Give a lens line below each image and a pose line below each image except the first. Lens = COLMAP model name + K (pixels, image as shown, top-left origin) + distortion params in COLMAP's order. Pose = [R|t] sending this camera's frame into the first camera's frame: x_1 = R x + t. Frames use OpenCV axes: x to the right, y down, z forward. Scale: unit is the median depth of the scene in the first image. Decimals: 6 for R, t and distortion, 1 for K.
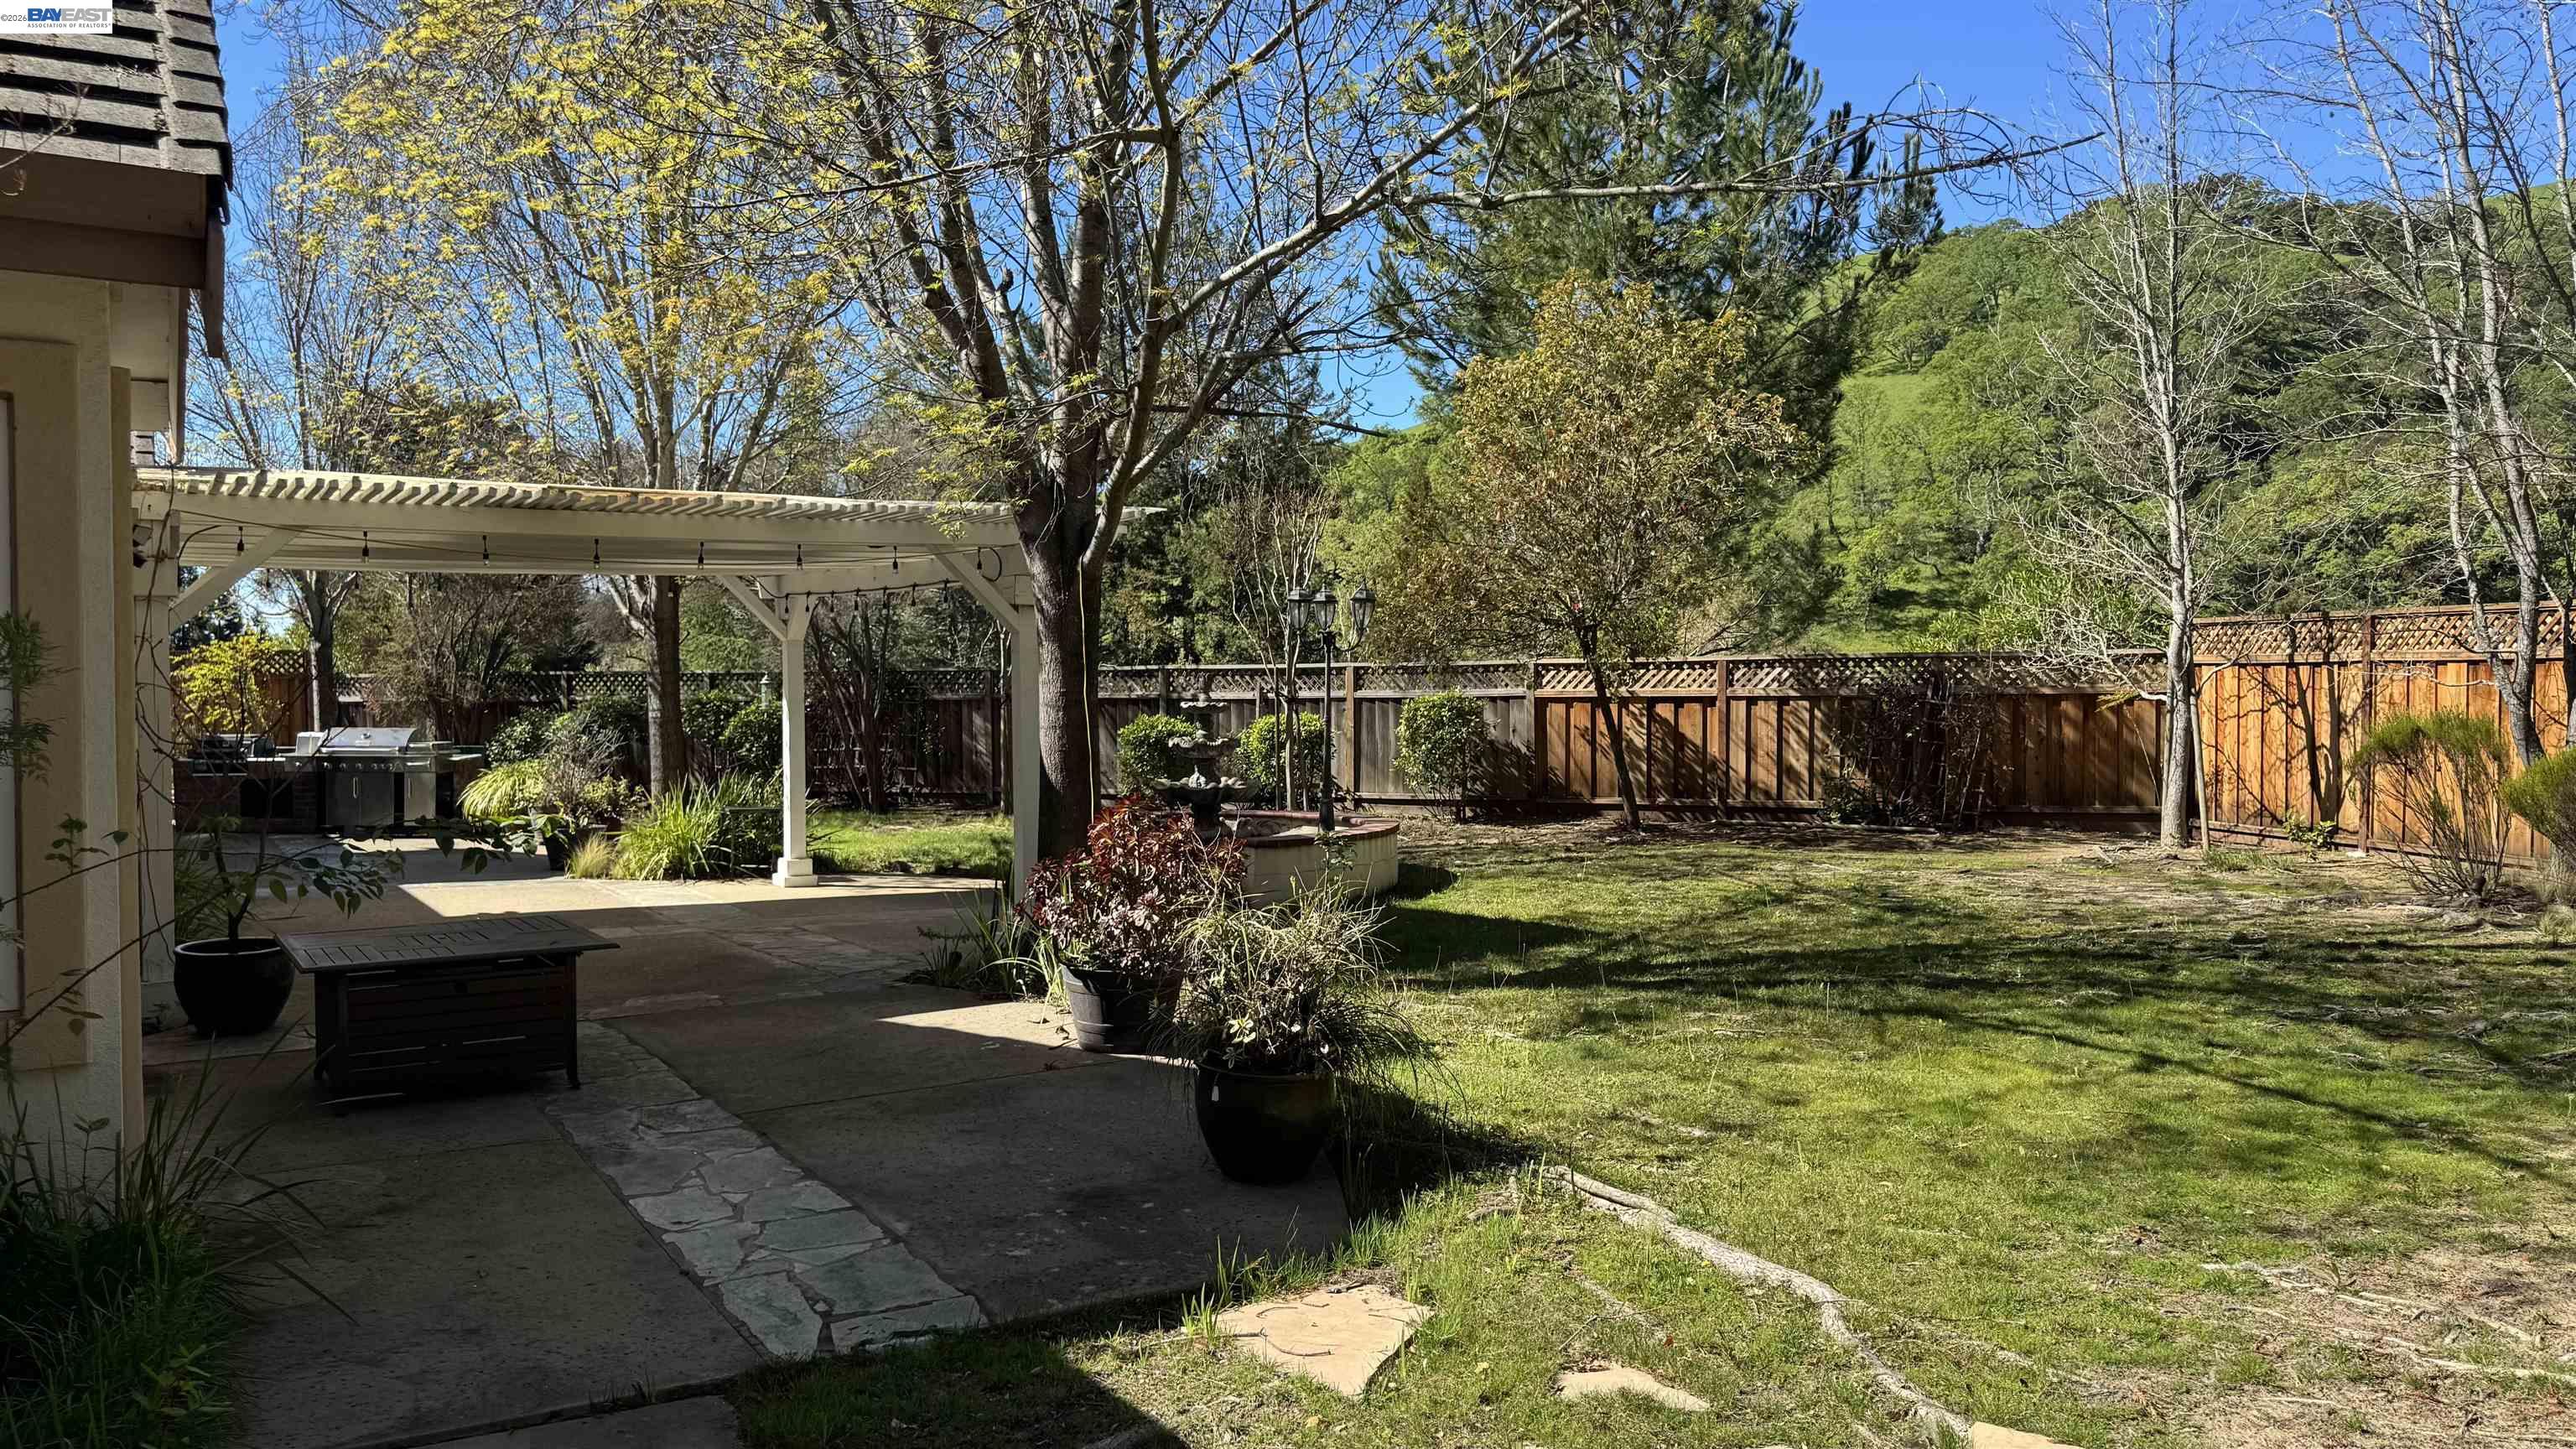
lens RADIAL K [[1801.1, 0, 1288.0], [0, 1801.1, 724.5], [0, 0, 1]] dist [0.149122, -0.281591]
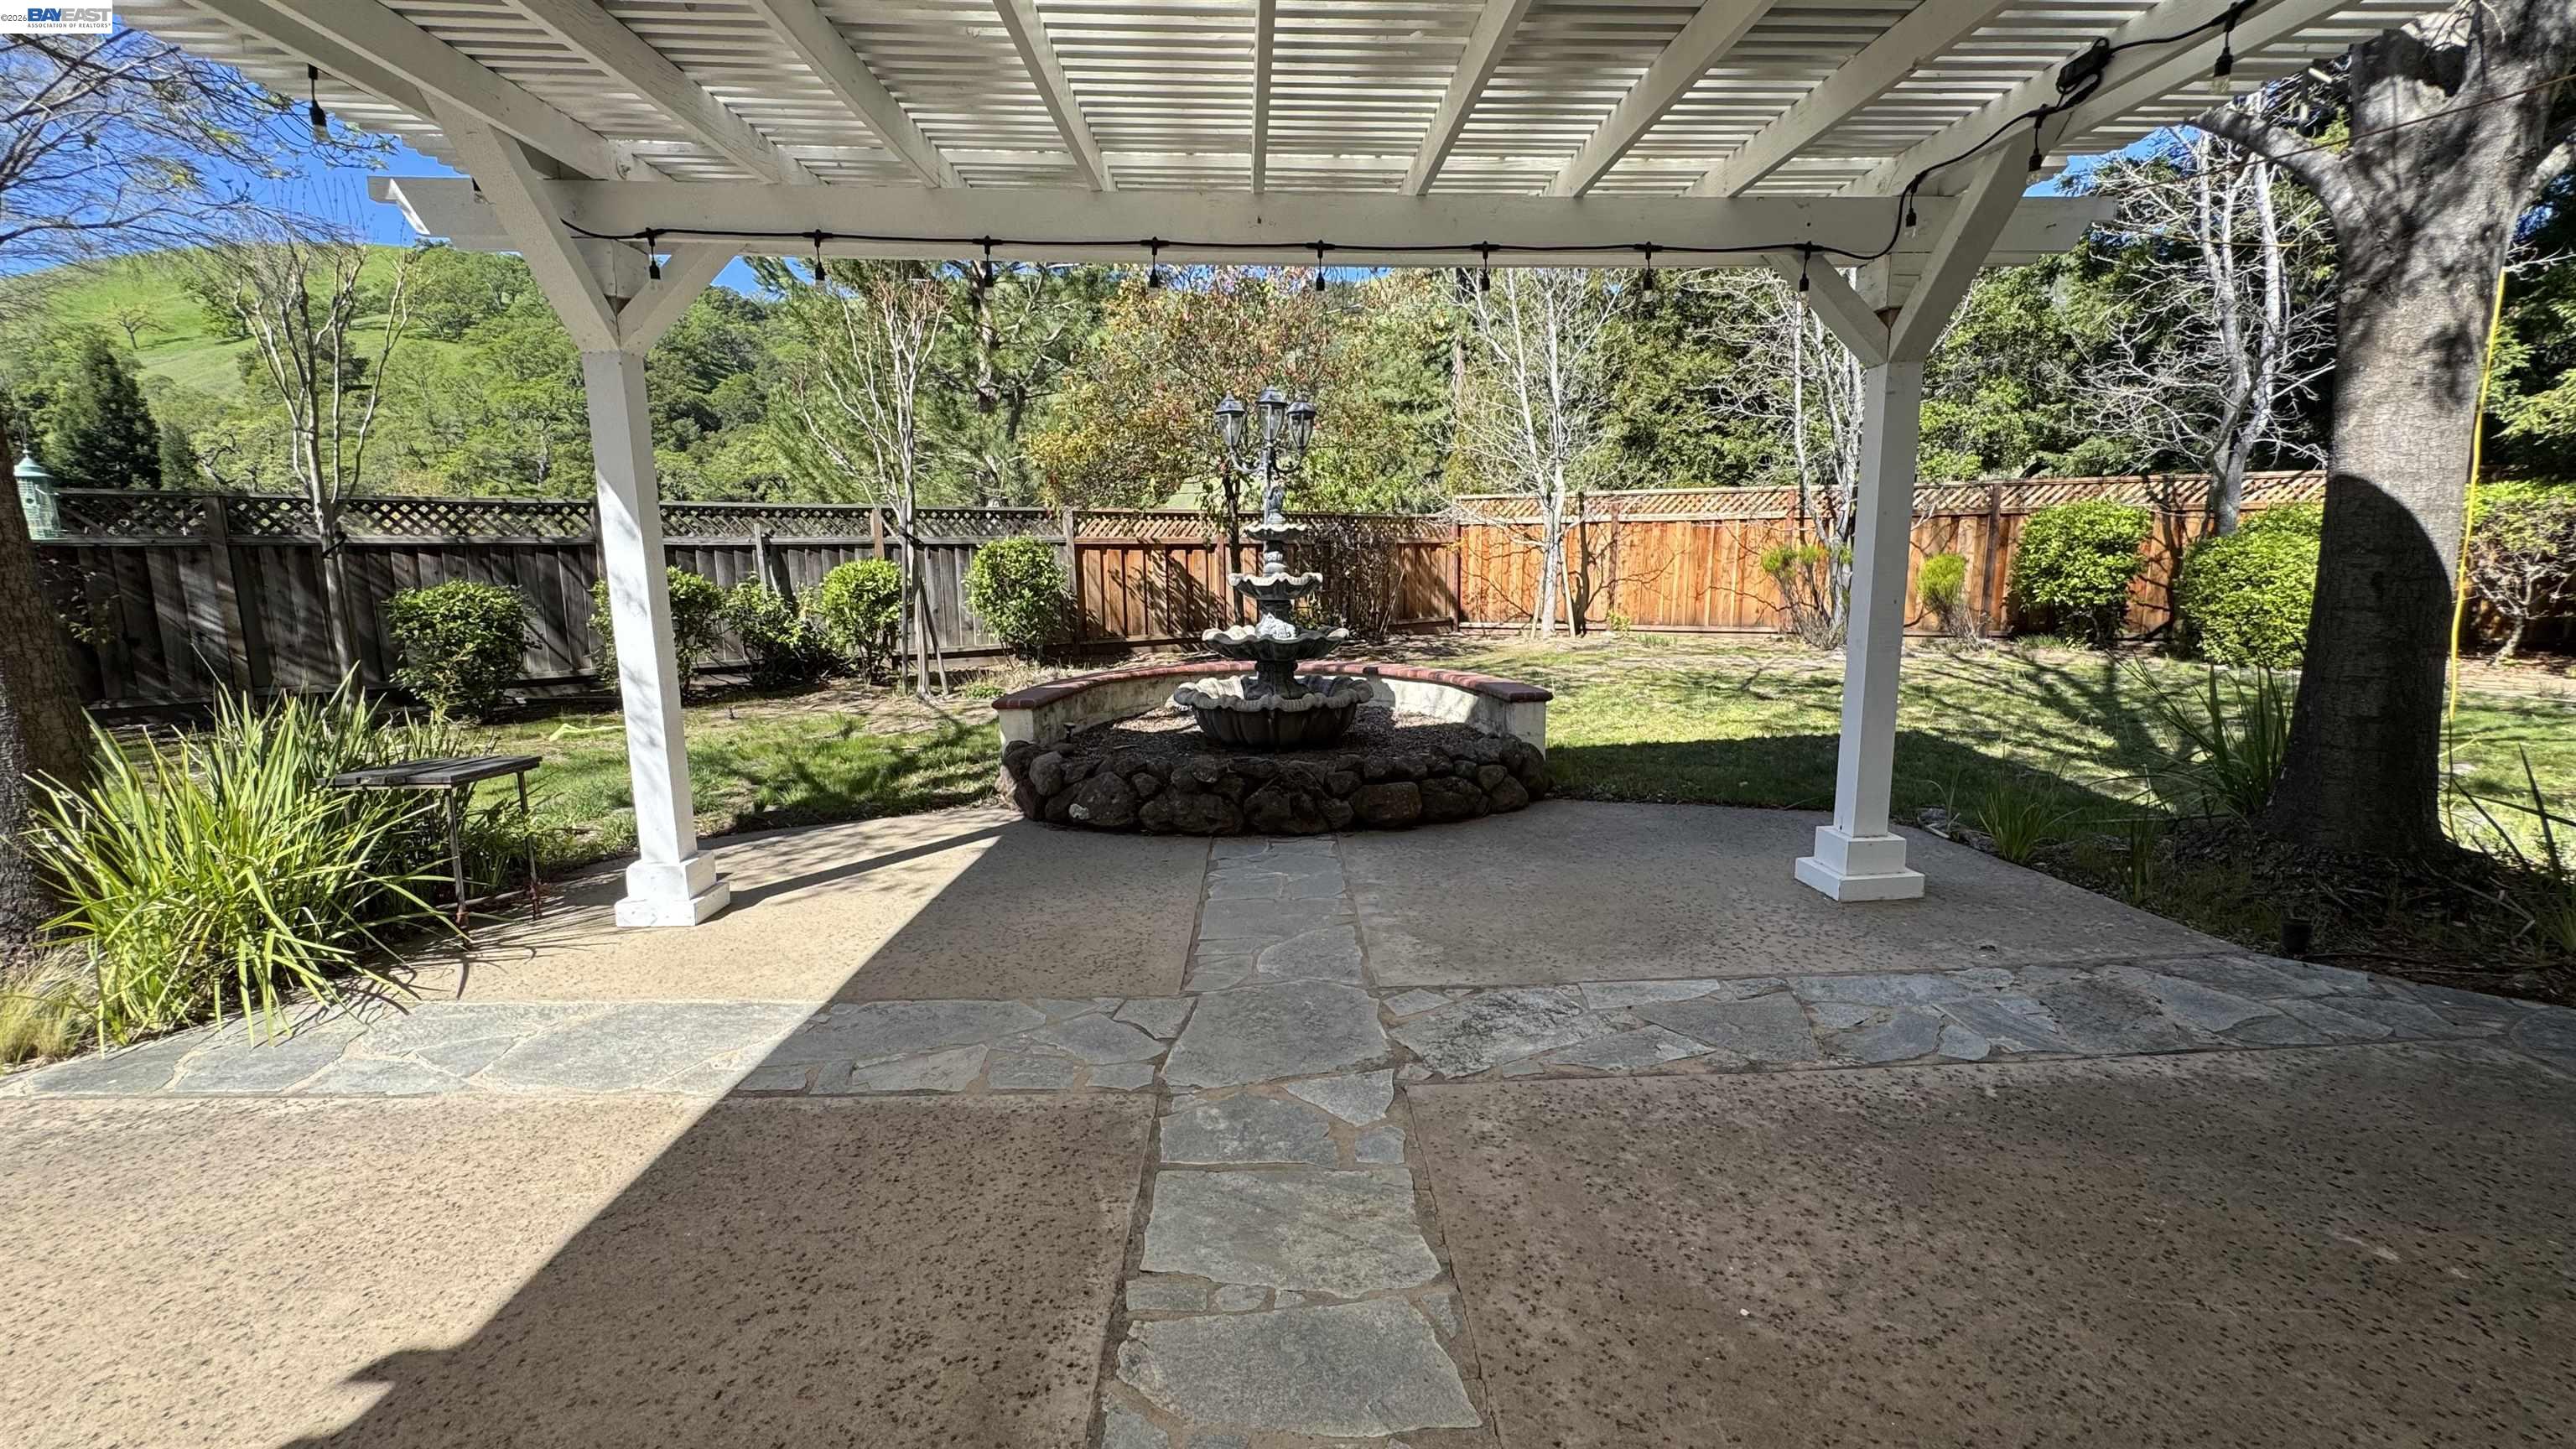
lens RADIAL K [[1035.0, 0, 1293.4], [0, 1035.0, 730.9], [0, 0, 1]] dist [-0.002217, -0.000139]
pose [[0.523541, -0.138609, 0.840650, -0.416418], [0.025907, 0.988812, 0.146903, 0.010048], [-0.851607, -0.055131, 0.521274, 0.736630]]
